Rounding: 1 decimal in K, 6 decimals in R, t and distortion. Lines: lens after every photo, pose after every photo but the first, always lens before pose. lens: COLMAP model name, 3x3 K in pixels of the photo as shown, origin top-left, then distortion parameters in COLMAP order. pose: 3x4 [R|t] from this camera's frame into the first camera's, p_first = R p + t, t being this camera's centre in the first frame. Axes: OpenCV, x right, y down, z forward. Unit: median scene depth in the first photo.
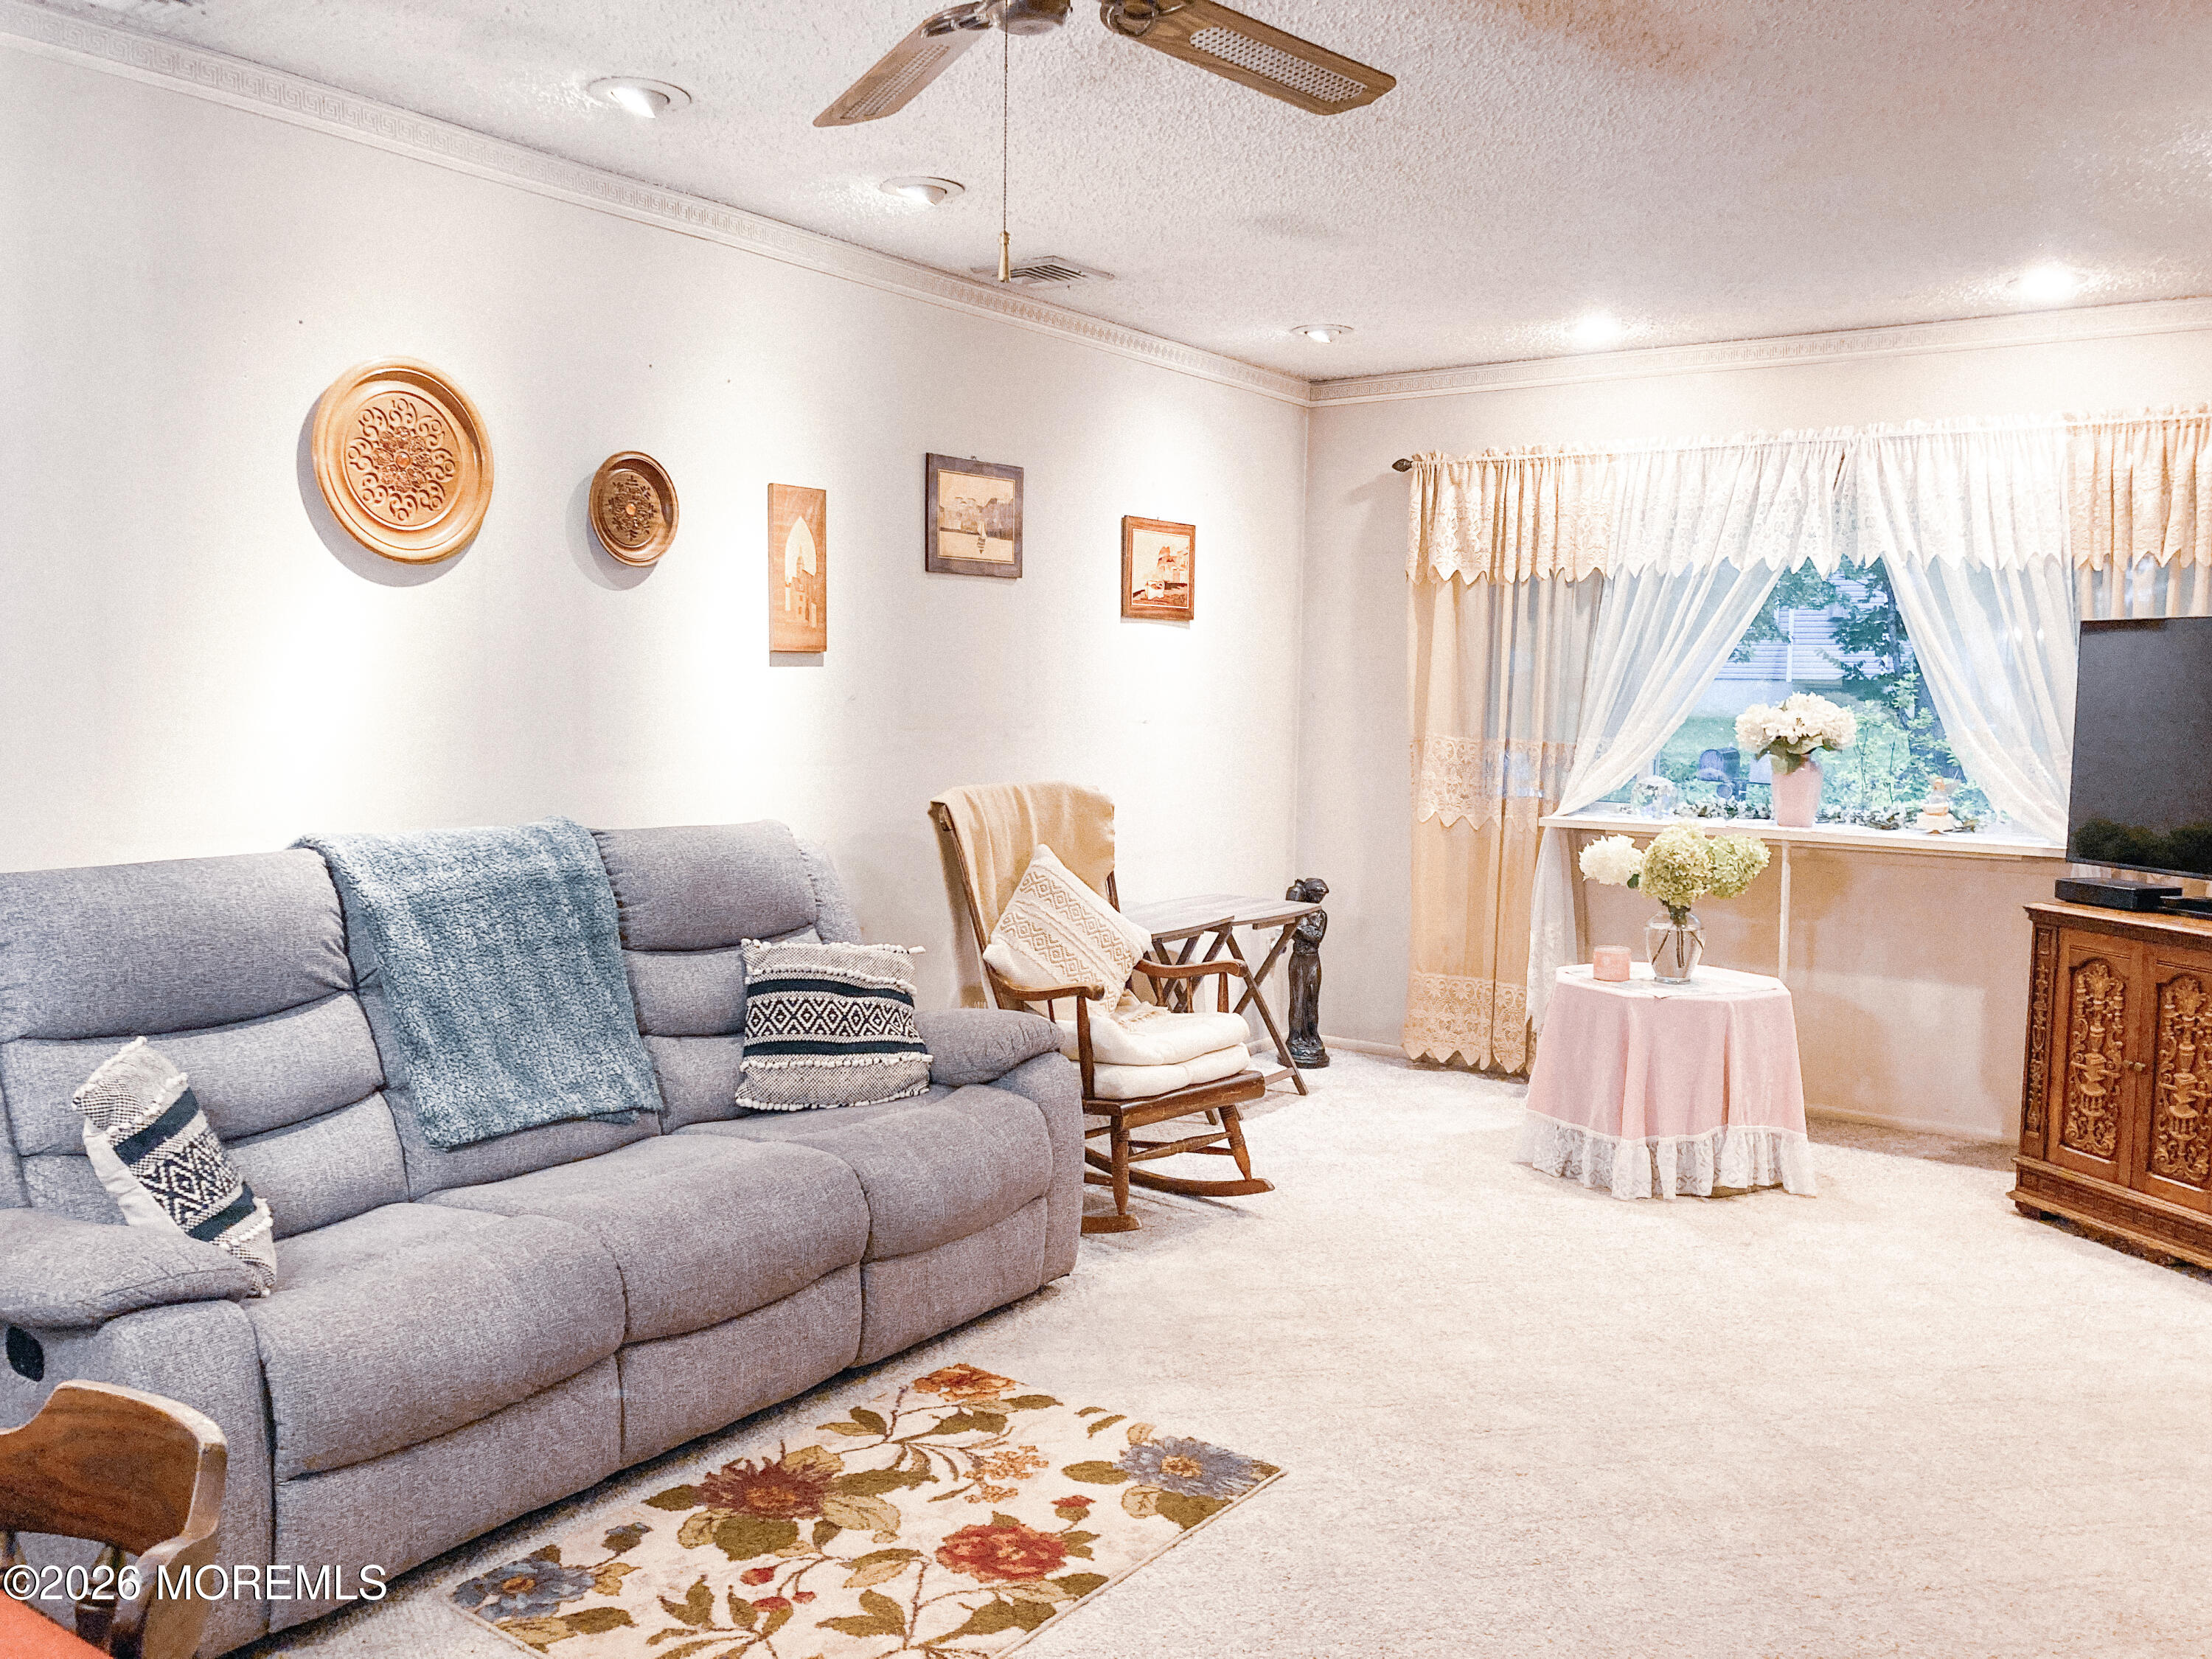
lens RADIAL K [[1755.8, 0, 1096.6], [0, 1755.8, 824.8], [0, 0, 1]] dist [-0.005974, -0.010488]
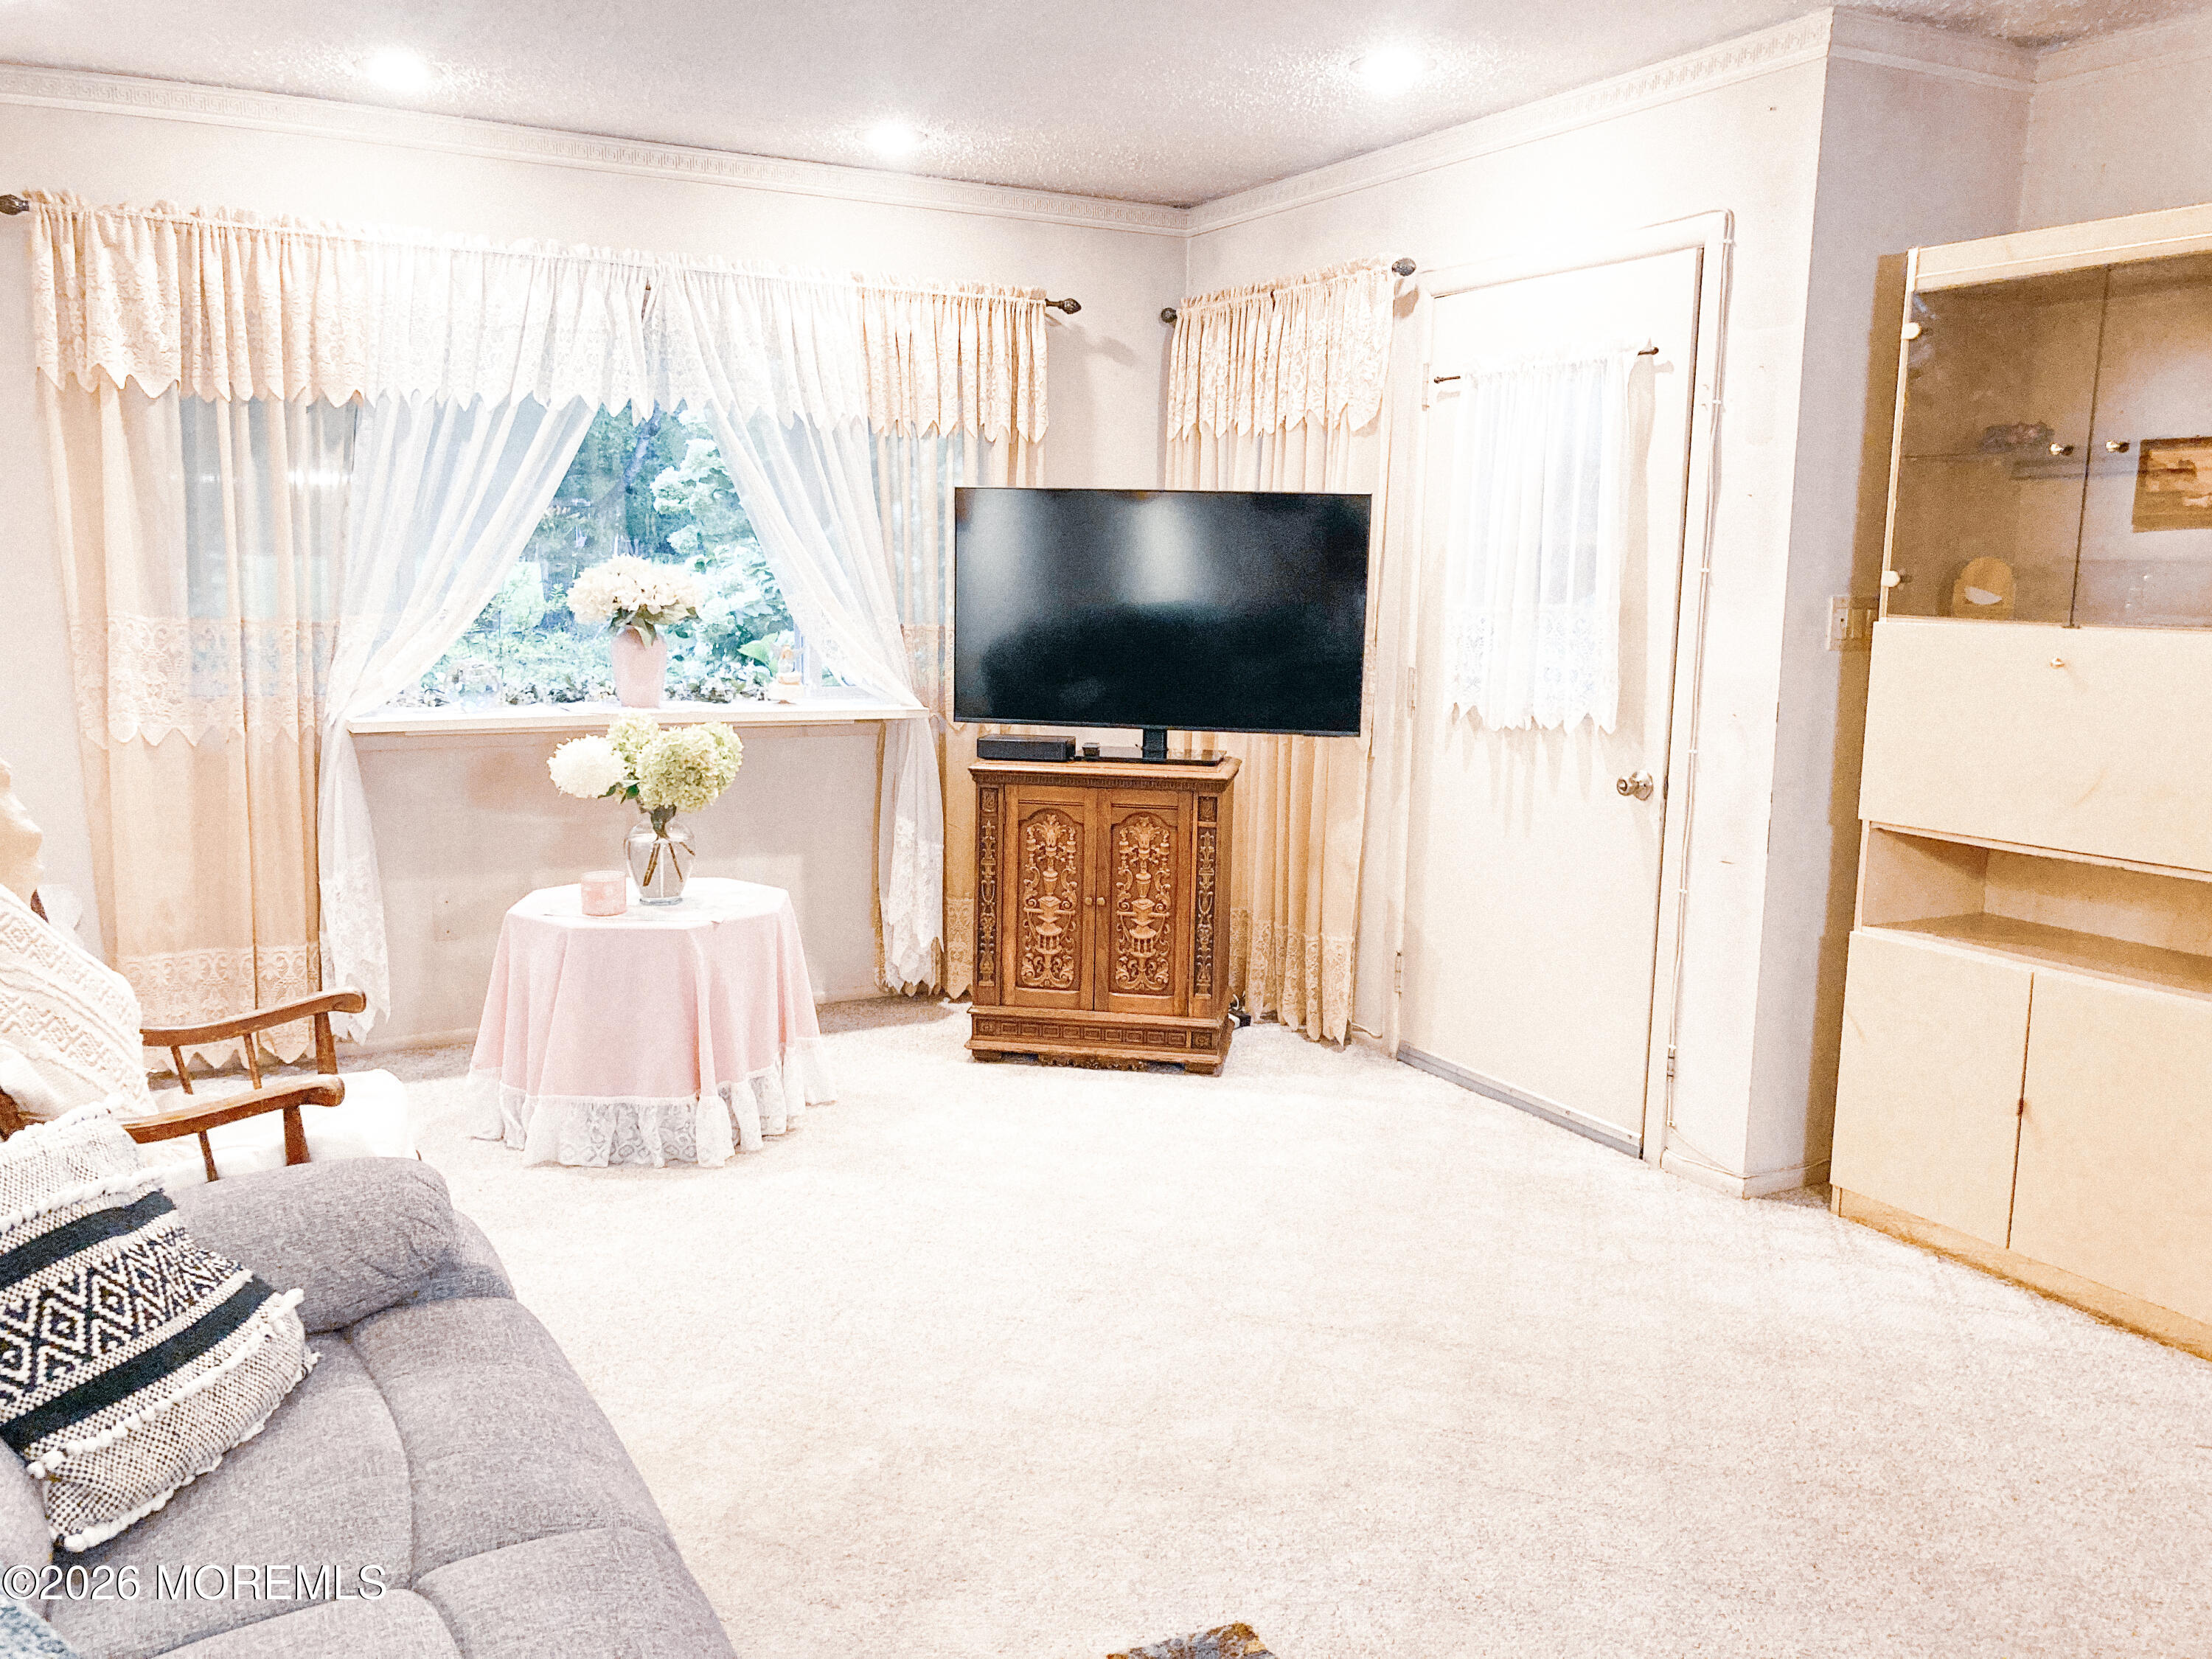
lens RADIAL K [[1755.8, 0, 1096.6], [0, 1755.8, 824.8], [0, 0, 1]] dist [-0.005974, -0.010488]
pose [[0.444450, -0.143064, 0.884306, -0.351585], [0.057758, 0.989687, 0.131084, -0.051137], [-0.893940, -0.007184, 0.448130, 0.467501]]
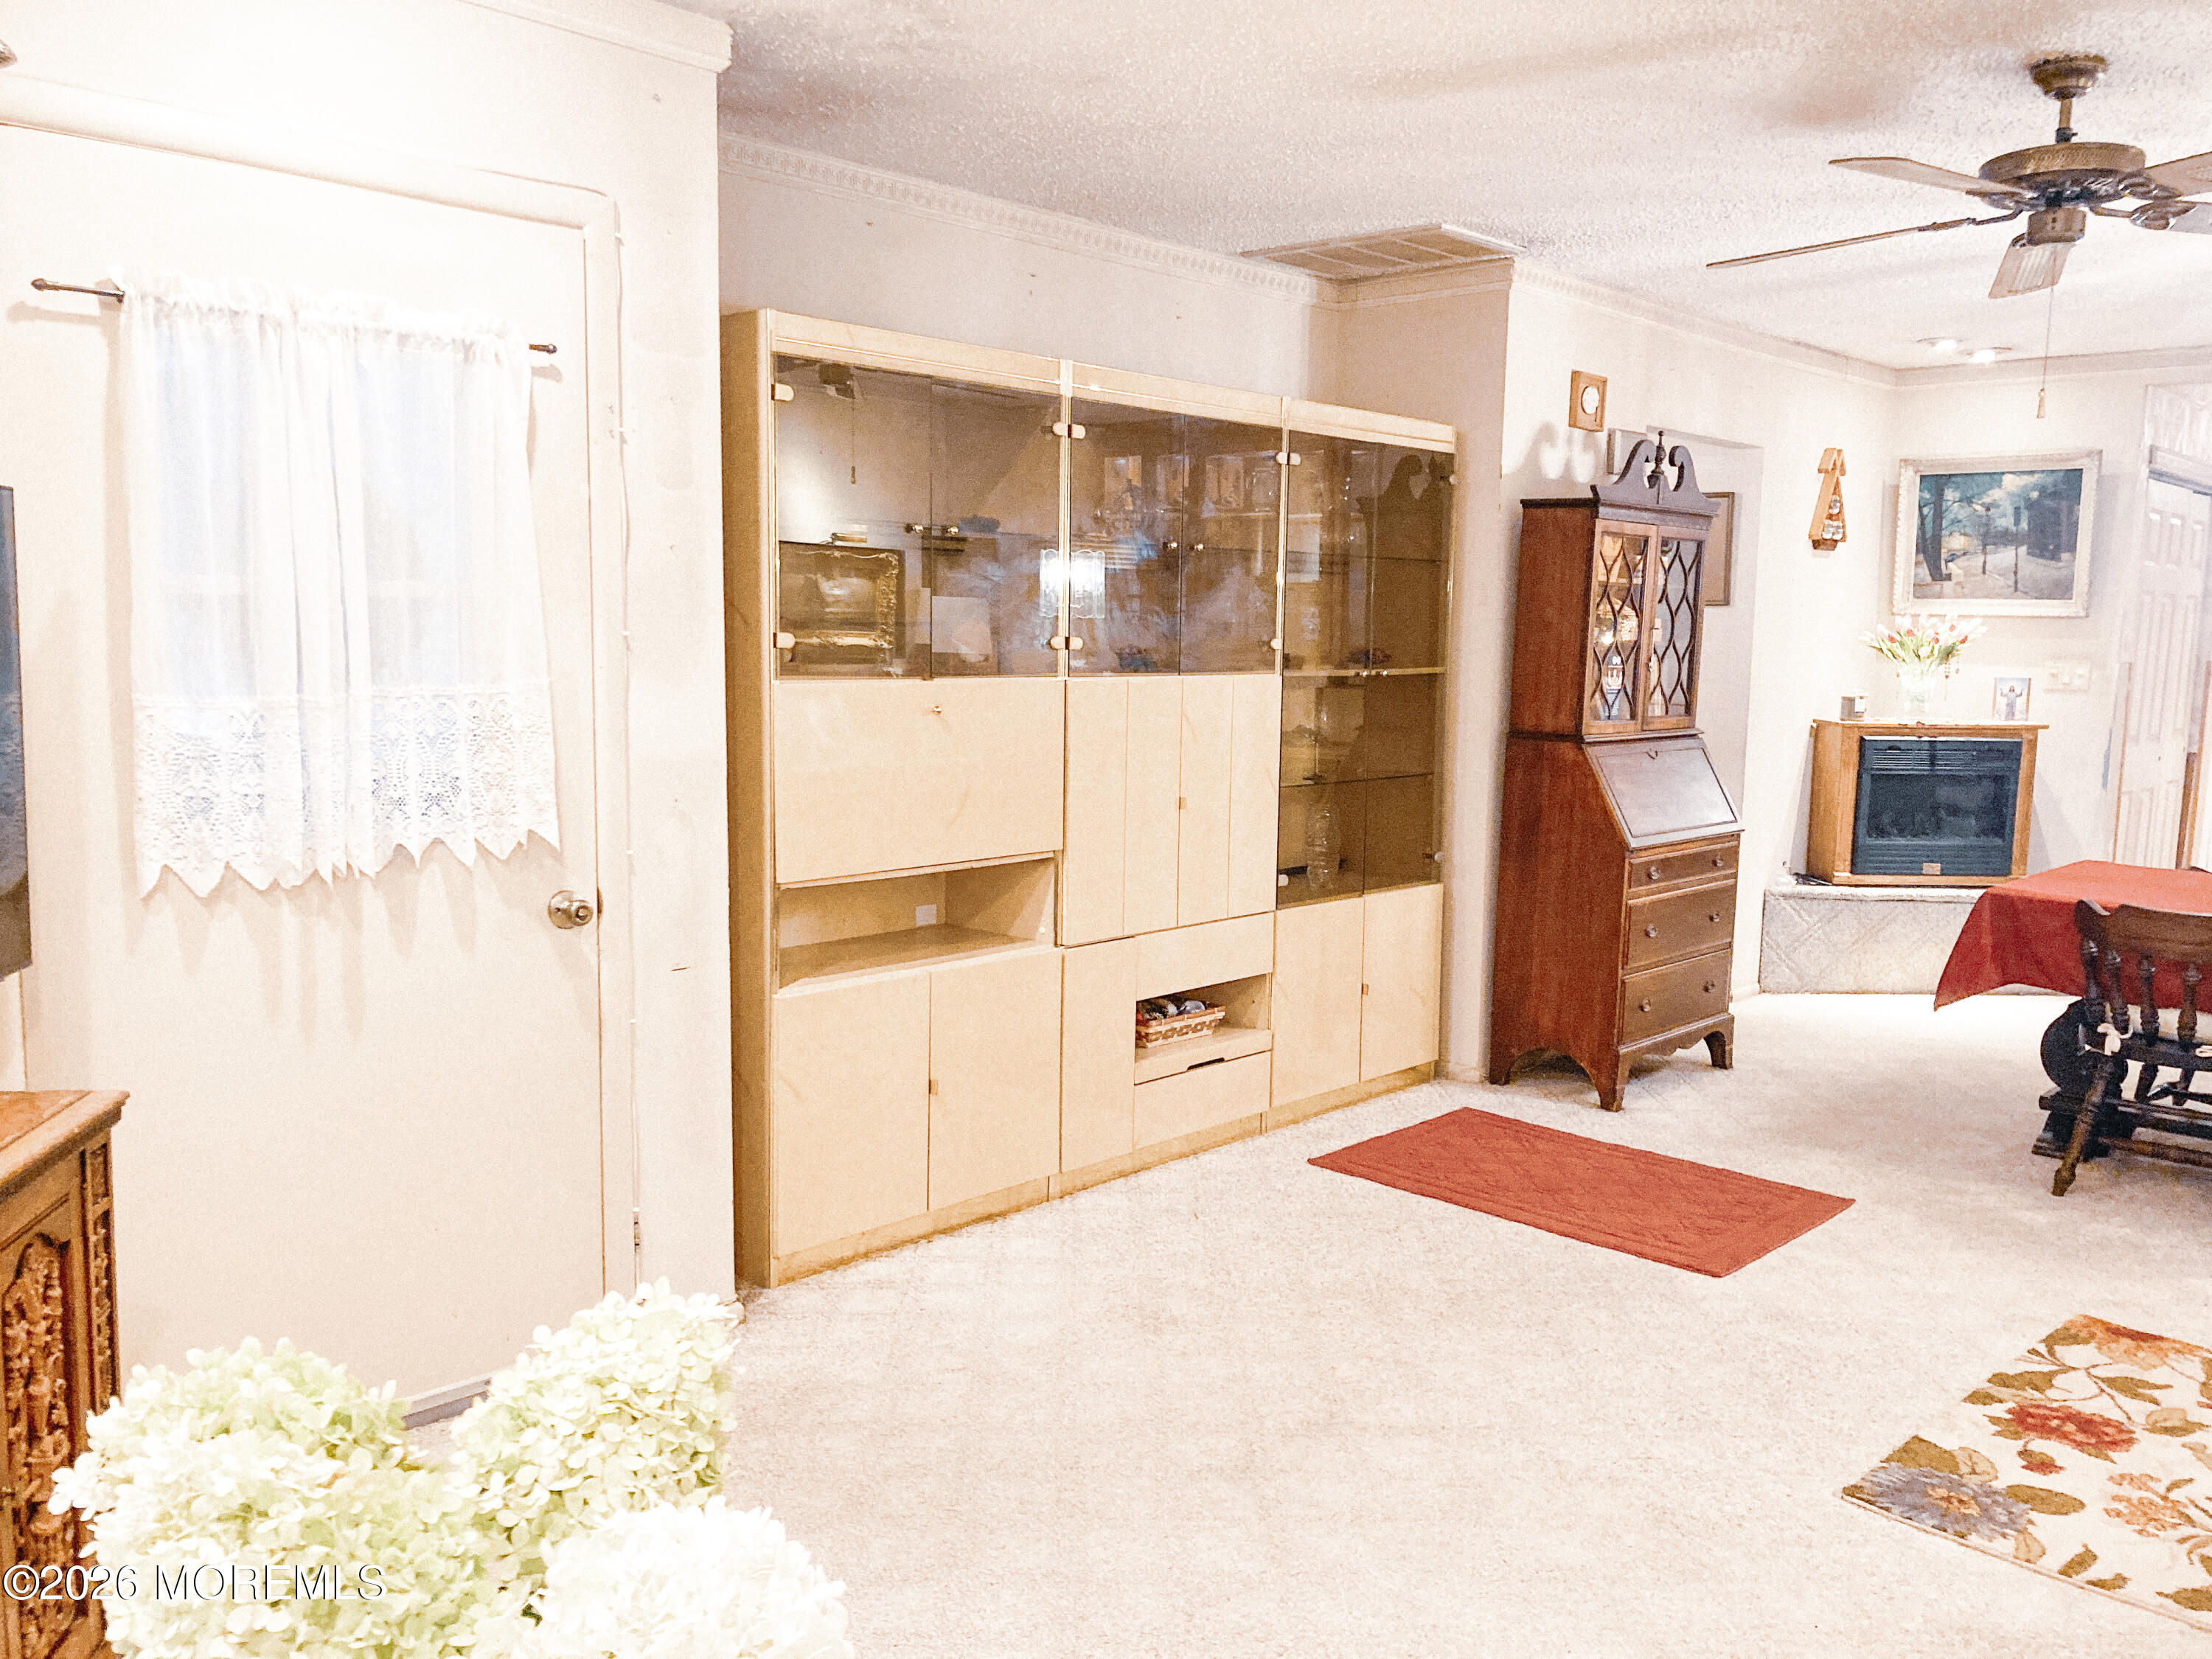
lens RADIAL K [[1777.6, 0, 1109.5], [0, 1777.6, 824.8], [0, 0, 1]] dist [0.061331, -0.001952]
pose [[-0.987188, -0.053346, 0.150379, 0.238546], [-0.023890, 0.981248, 0.191263, -0.111300], [-0.157762, 0.185220, -0.969951, 1.257491]]
